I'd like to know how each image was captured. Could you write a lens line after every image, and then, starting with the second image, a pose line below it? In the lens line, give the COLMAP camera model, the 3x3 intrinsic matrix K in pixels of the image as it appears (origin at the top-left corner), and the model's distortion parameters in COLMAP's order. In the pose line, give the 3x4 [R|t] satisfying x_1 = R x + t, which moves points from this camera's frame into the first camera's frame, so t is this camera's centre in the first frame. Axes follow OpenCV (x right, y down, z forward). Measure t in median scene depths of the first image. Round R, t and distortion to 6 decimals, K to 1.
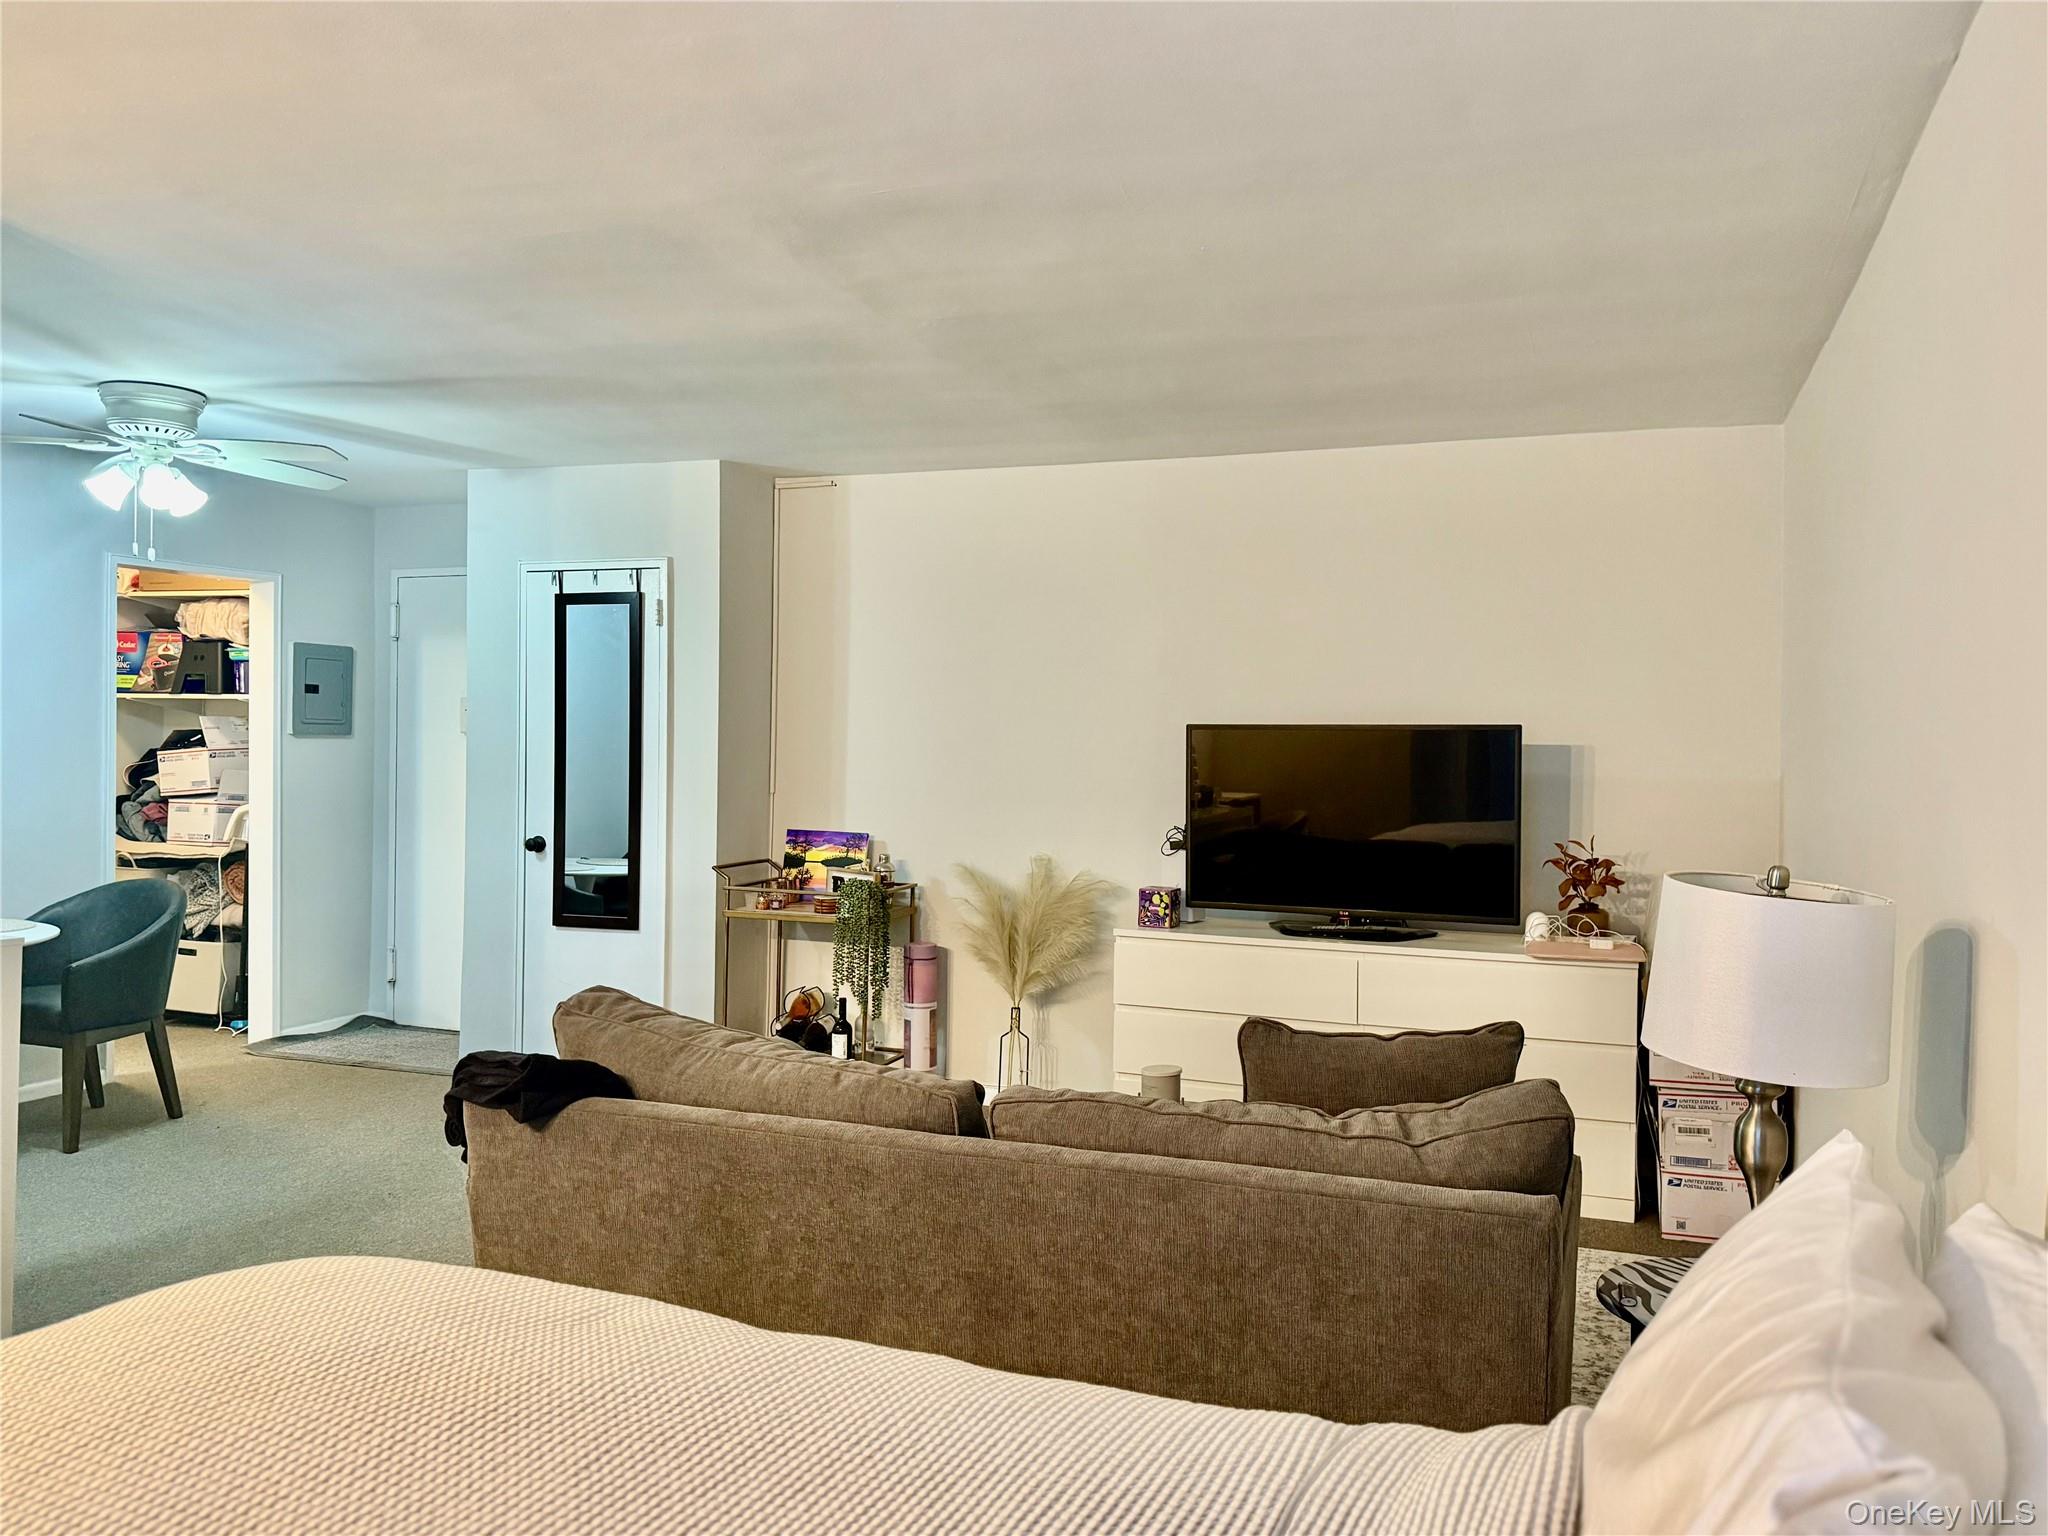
lens RADIAL K [[1622.5, 0, 1024.0], [0, 1622.5, 768.0], [0, 0, 1]] dist [0.001709, -0.000140]
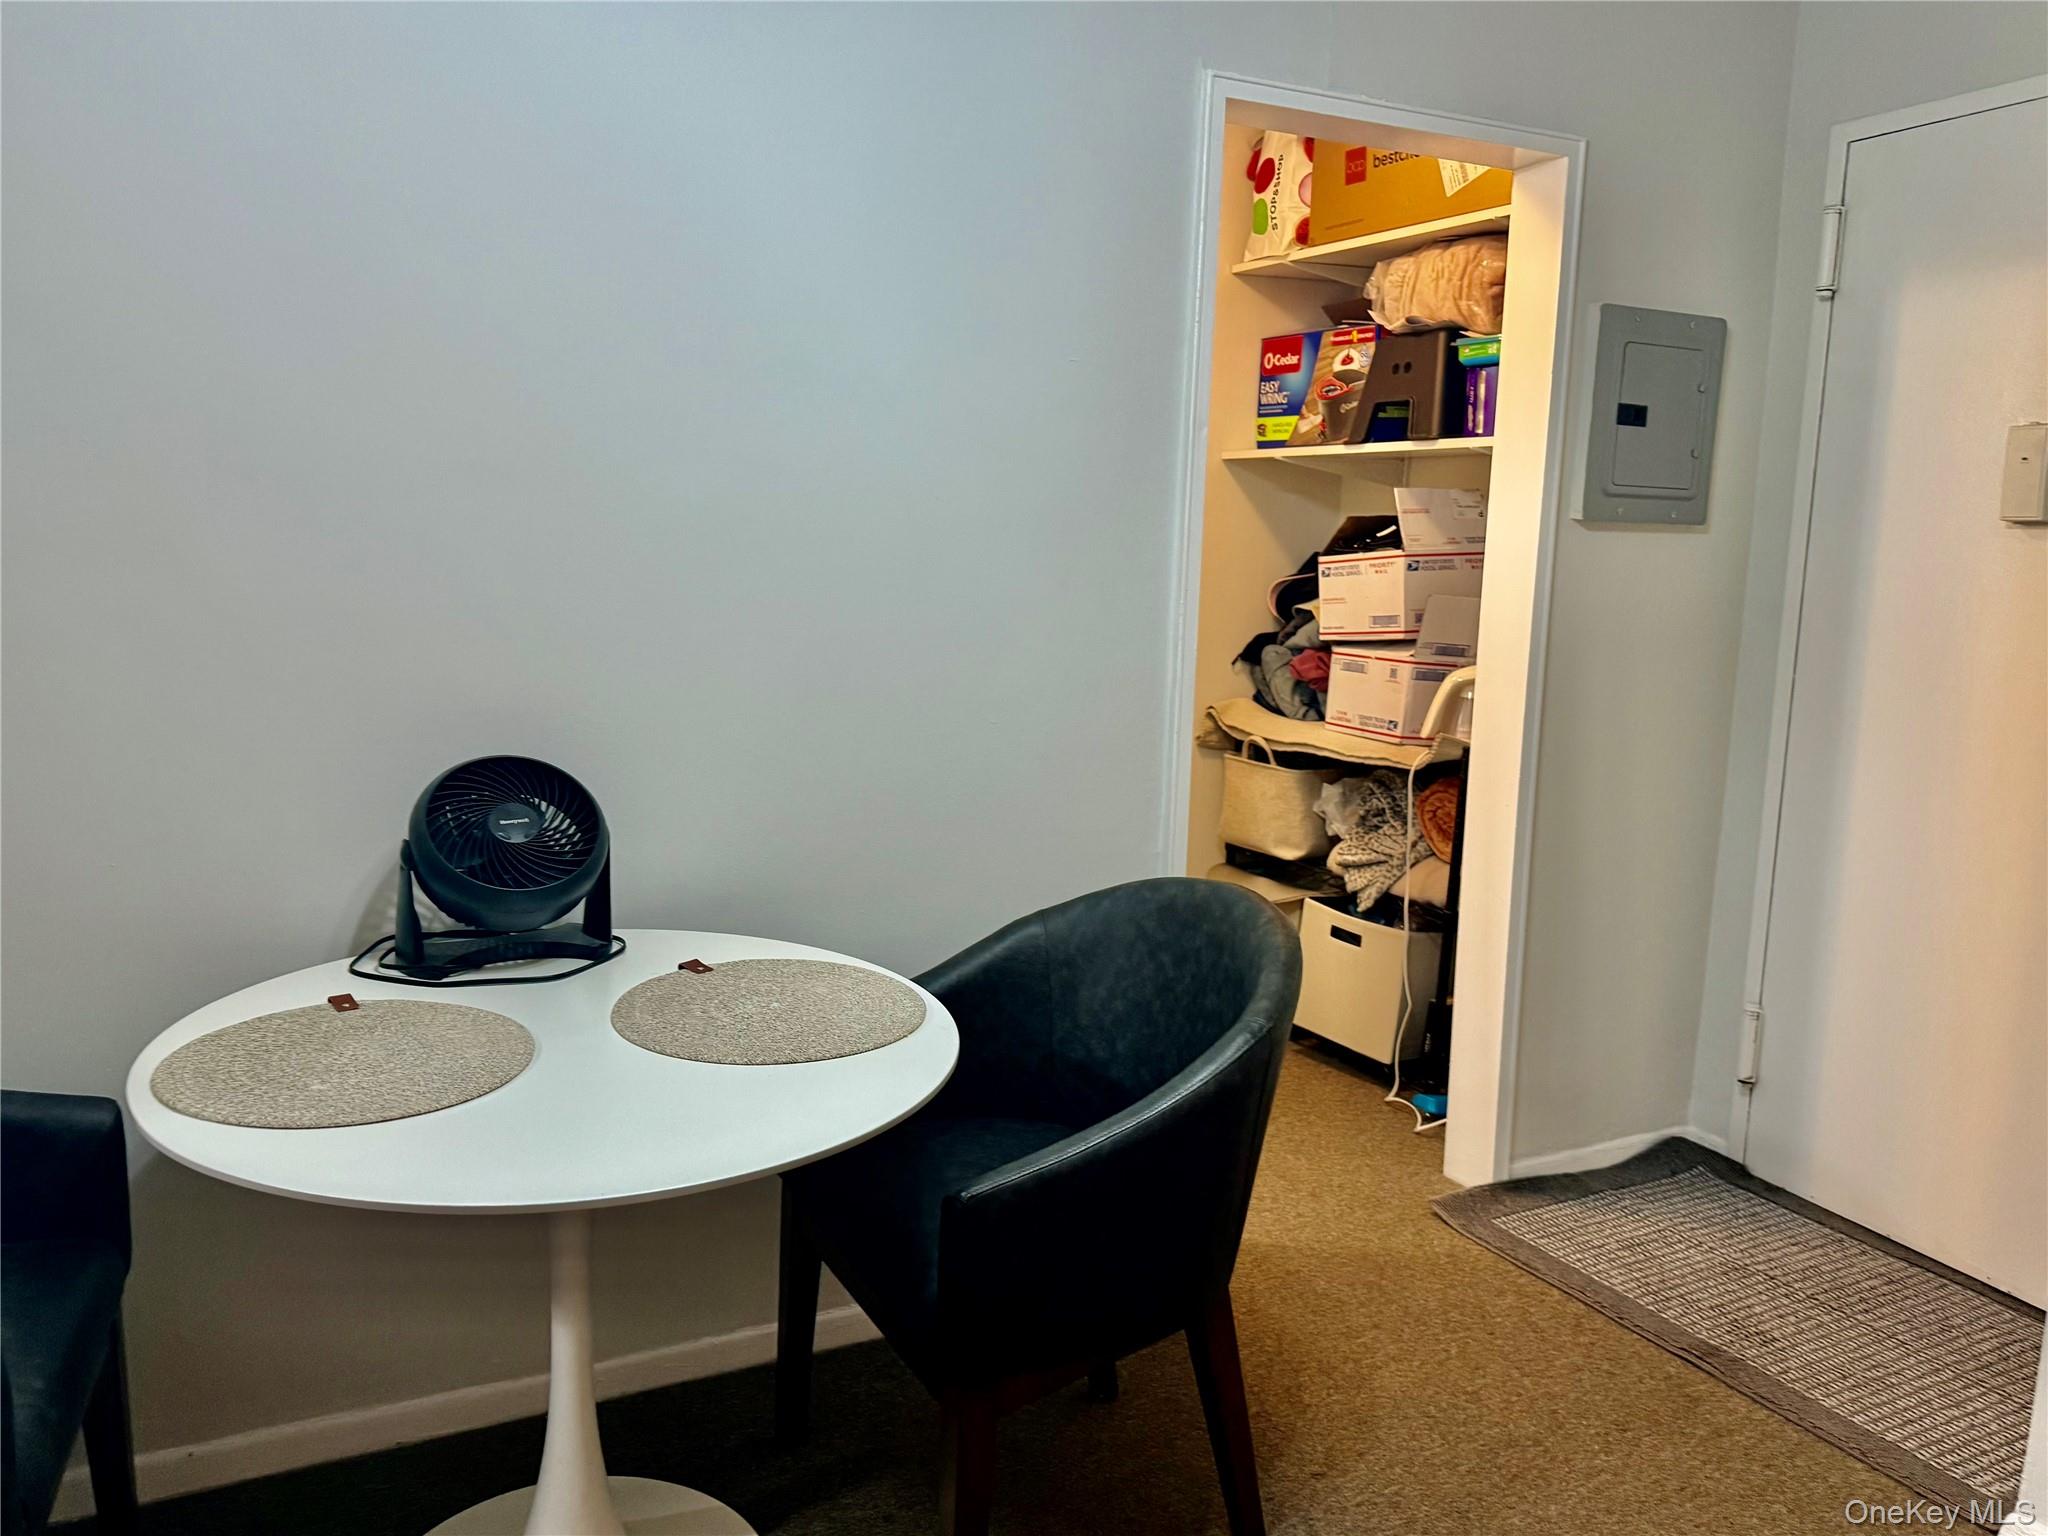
lens RADIAL K [[1571.5, 0, 1024.0], [0, 1571.5, 768.0], [0, 0, 1]] dist [0.157618, -0.363351]
pose [[0.756043, 0.106120, -0.645862, -0.264928], [-0.031624, 0.991539, 0.125899, -0.003793], [0.653757, -0.074760, 0.753002, 0.542599]]
